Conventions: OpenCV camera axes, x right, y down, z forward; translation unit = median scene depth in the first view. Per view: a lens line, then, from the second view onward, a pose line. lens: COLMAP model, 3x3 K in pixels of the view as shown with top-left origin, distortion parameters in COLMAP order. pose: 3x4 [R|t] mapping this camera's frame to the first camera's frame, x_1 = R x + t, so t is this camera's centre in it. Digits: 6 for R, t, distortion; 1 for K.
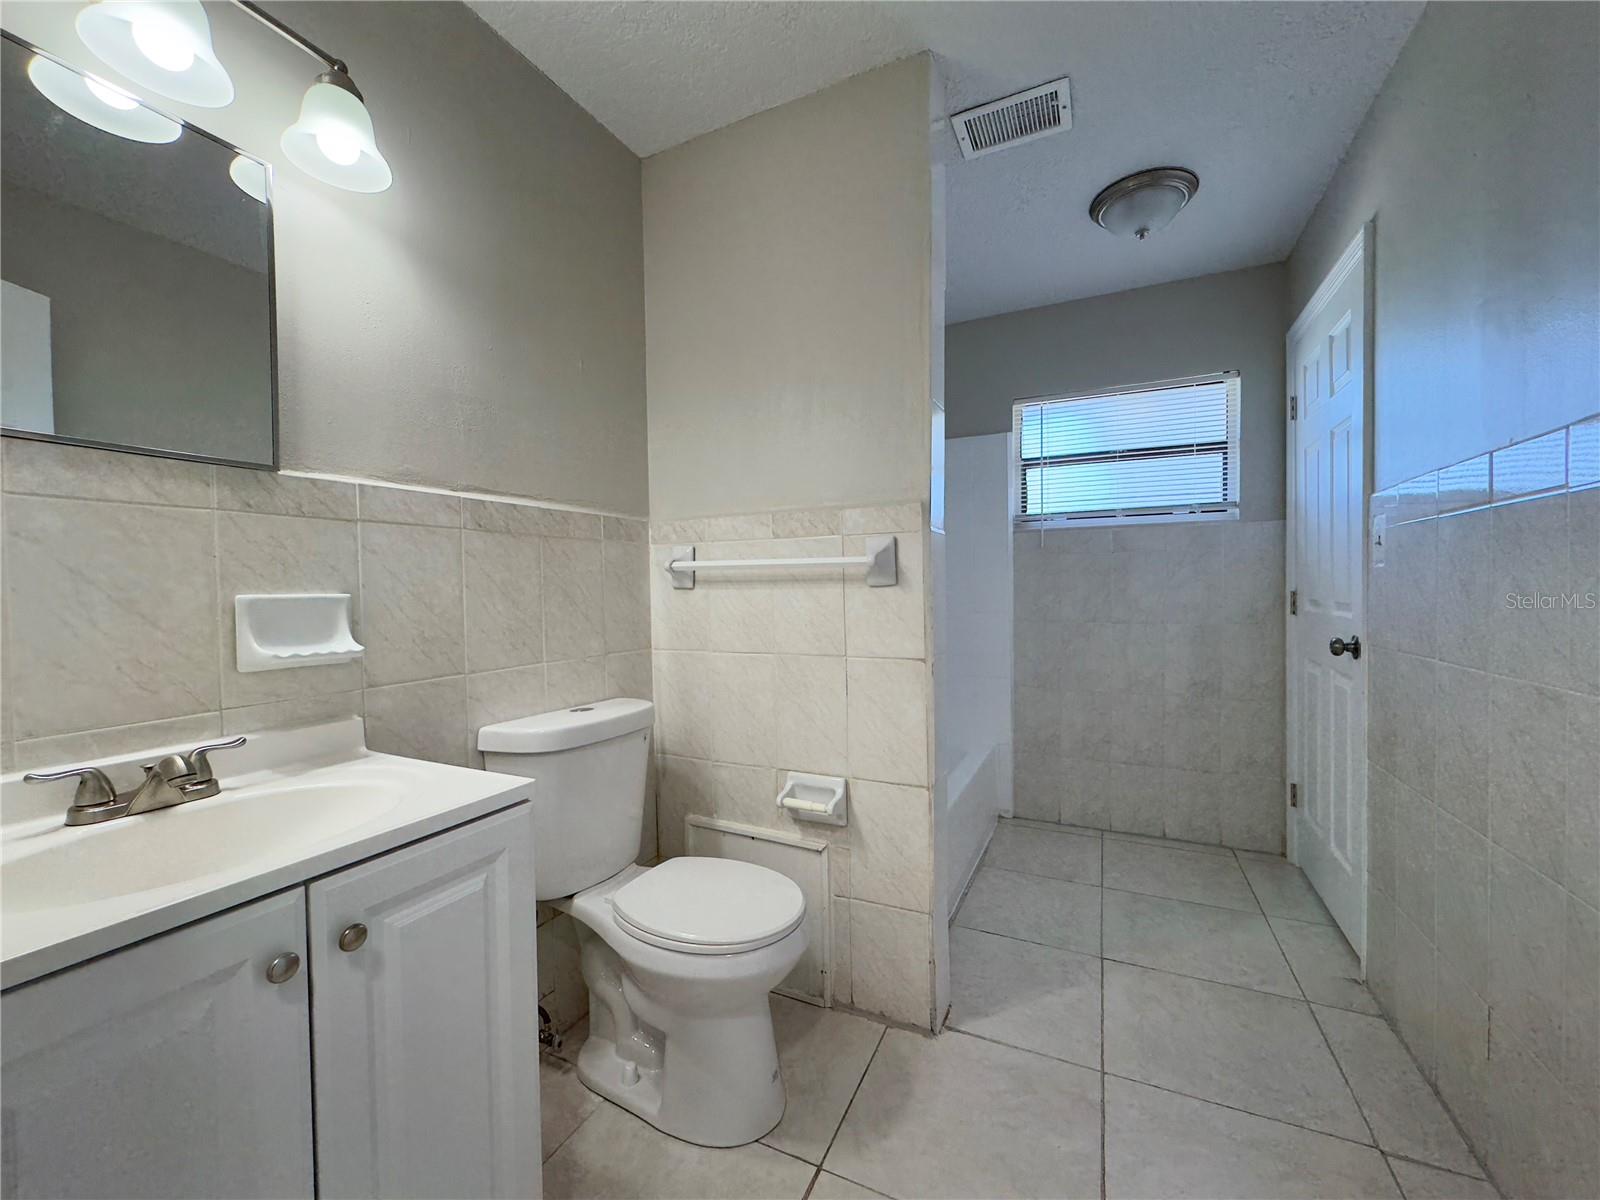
lens RADIAL K [[635.7, 0, 800.0], [0, 635.7, 600.0], [0, 0, 1]] dist [-0.001135, -0.000059]
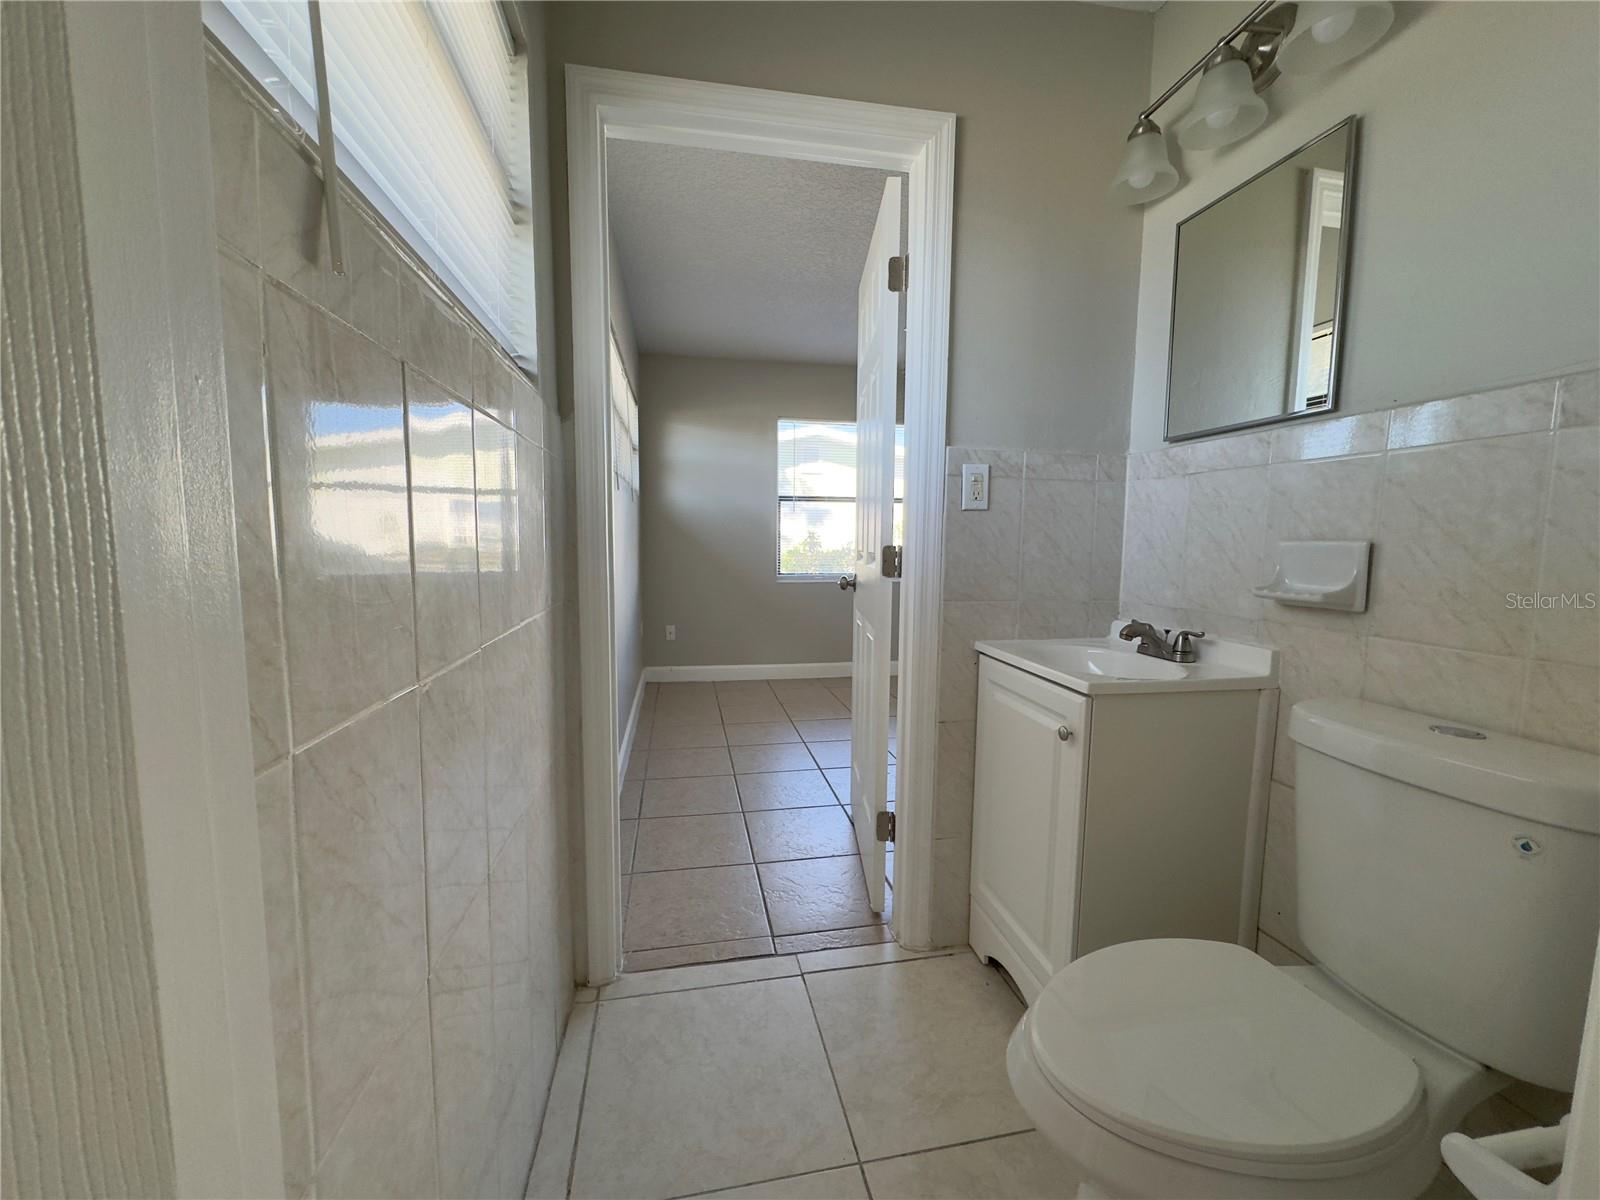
lens RADIAL K [[635.7, 0, 800.0], [0, 635.7, 600.0], [0, 0, 1]] dist [-0.001135, -0.000059]
pose [[-0.786030, 0.086650, -0.612085, 0.468817], [0.010312, 0.991828, 0.127166, -0.034575], [0.618102, 0.093645, -0.780500, 1.122656]]
